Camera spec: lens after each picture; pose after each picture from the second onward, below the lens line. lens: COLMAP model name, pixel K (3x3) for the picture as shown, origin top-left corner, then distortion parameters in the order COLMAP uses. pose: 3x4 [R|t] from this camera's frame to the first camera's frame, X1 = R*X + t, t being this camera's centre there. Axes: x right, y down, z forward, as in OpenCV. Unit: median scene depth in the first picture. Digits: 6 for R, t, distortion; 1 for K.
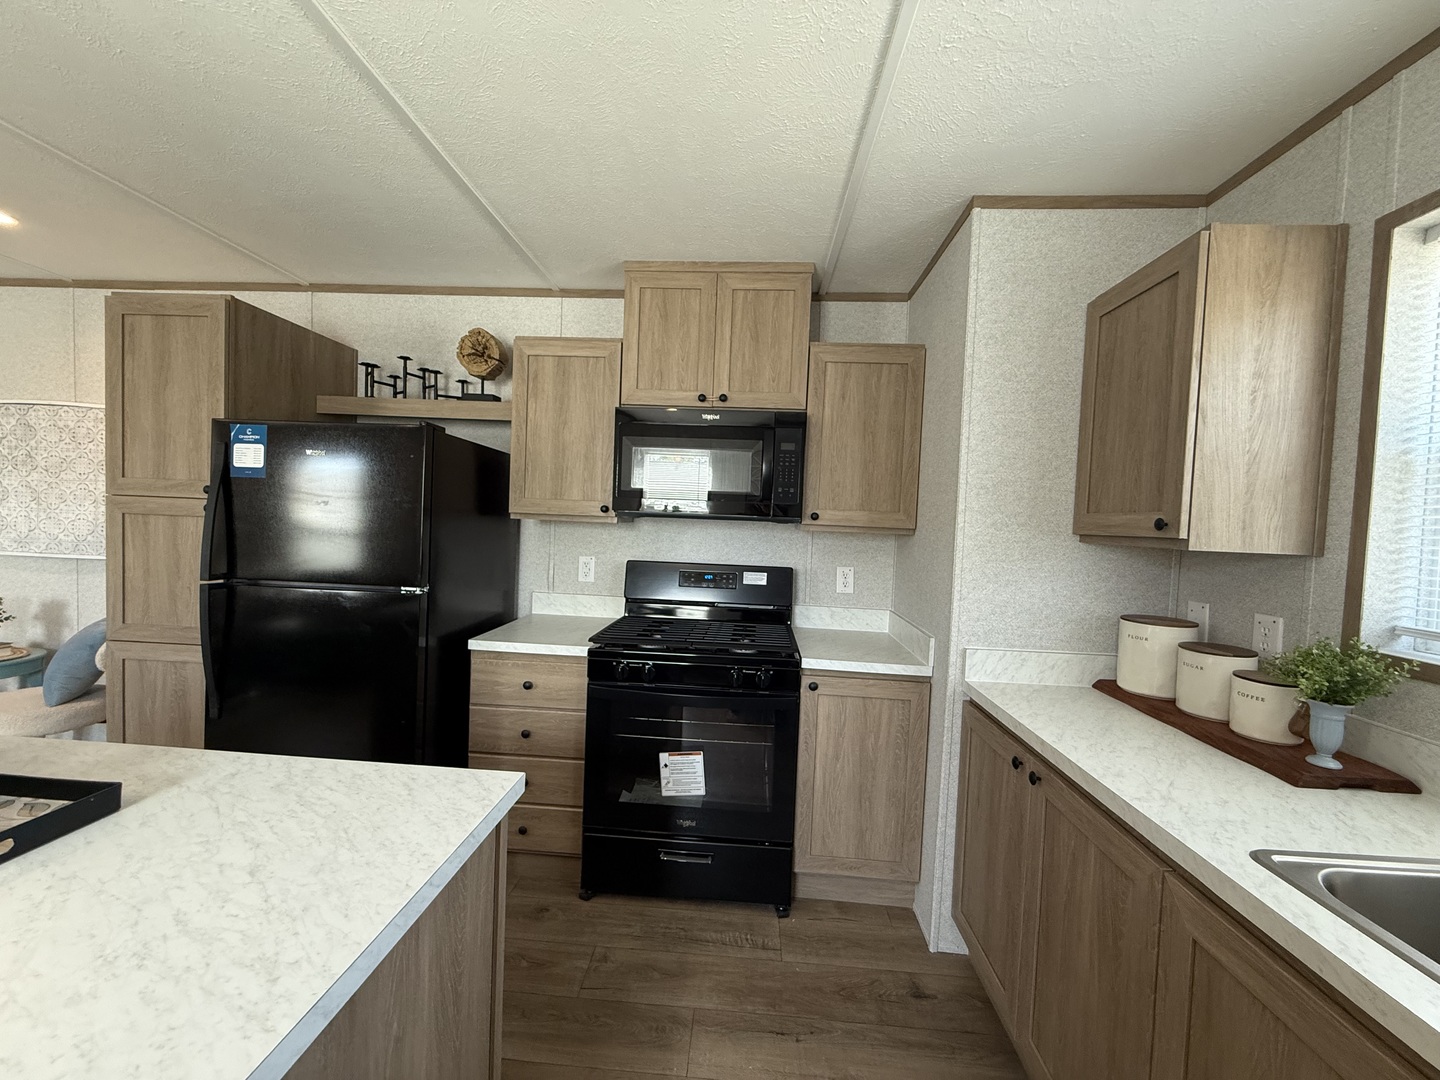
lens RADIAL K [[572.7, 0, 716.5], [0, 572.7, 543.4], [0, 0, 1]] dist [-0.000857, -0.000630]
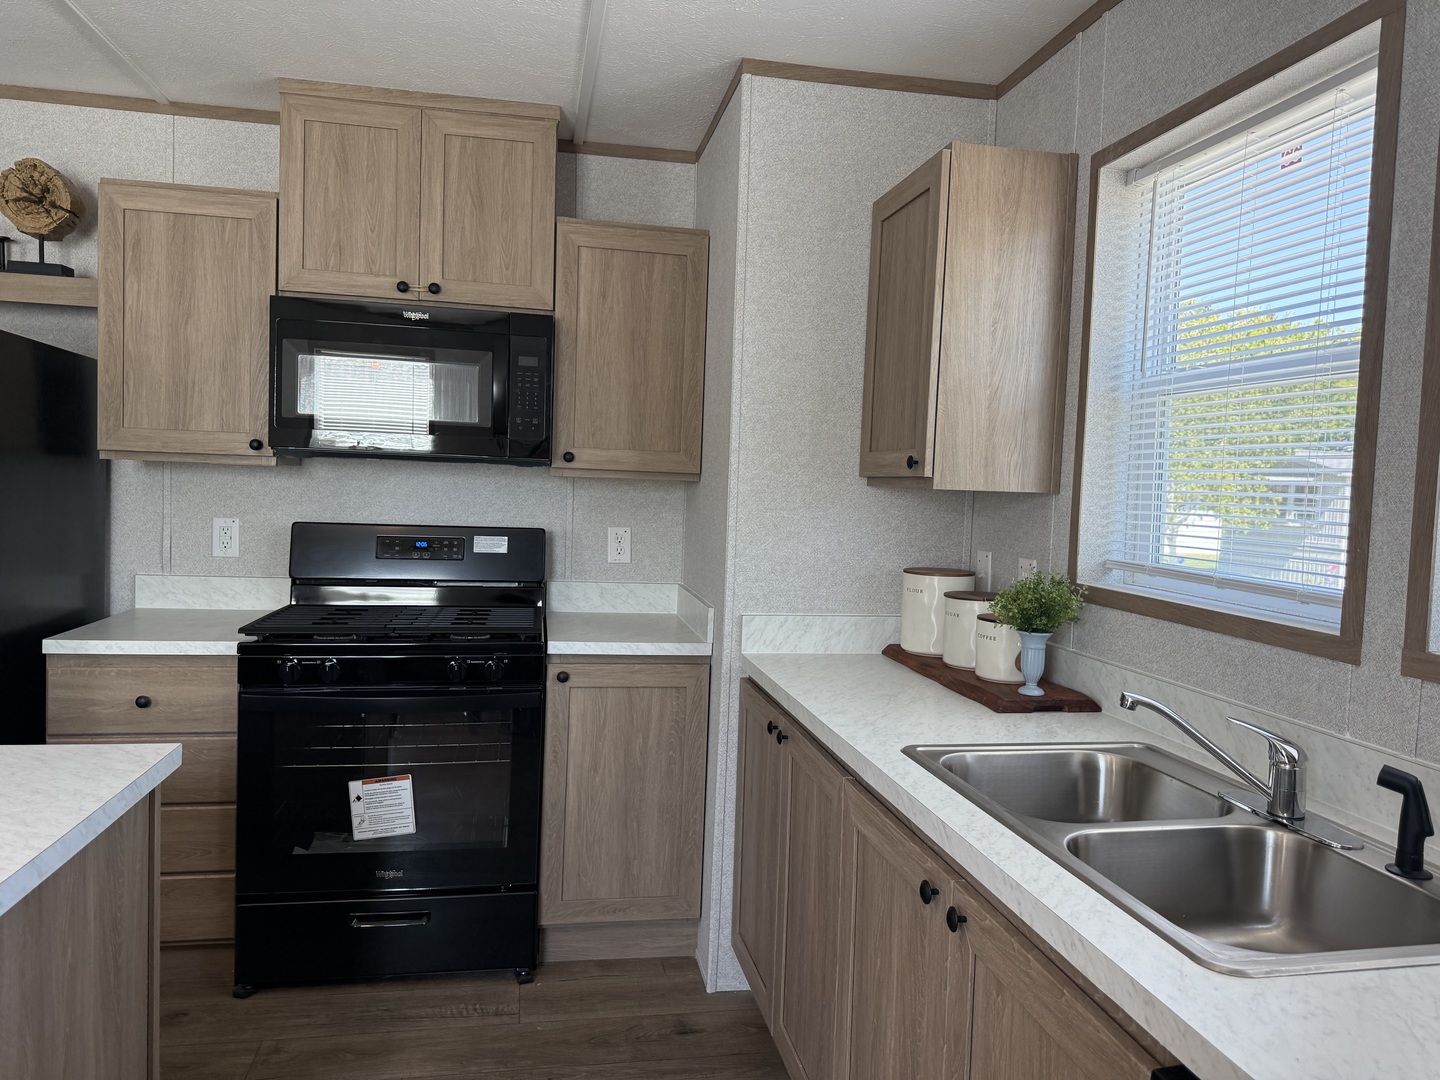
lens RADIAL K [[1009.5, 0, 719.7], [0, 1009.5, 537.0], [0, 0, 1]] dist [0.101445, -0.150033]
pose [[0.968956, -0.019187, 0.246486, 0.041493], [0.013206, 0.999577, 0.025895, 0.028835], [-0.246879, -0.021836, 0.968800, -0.365905]]
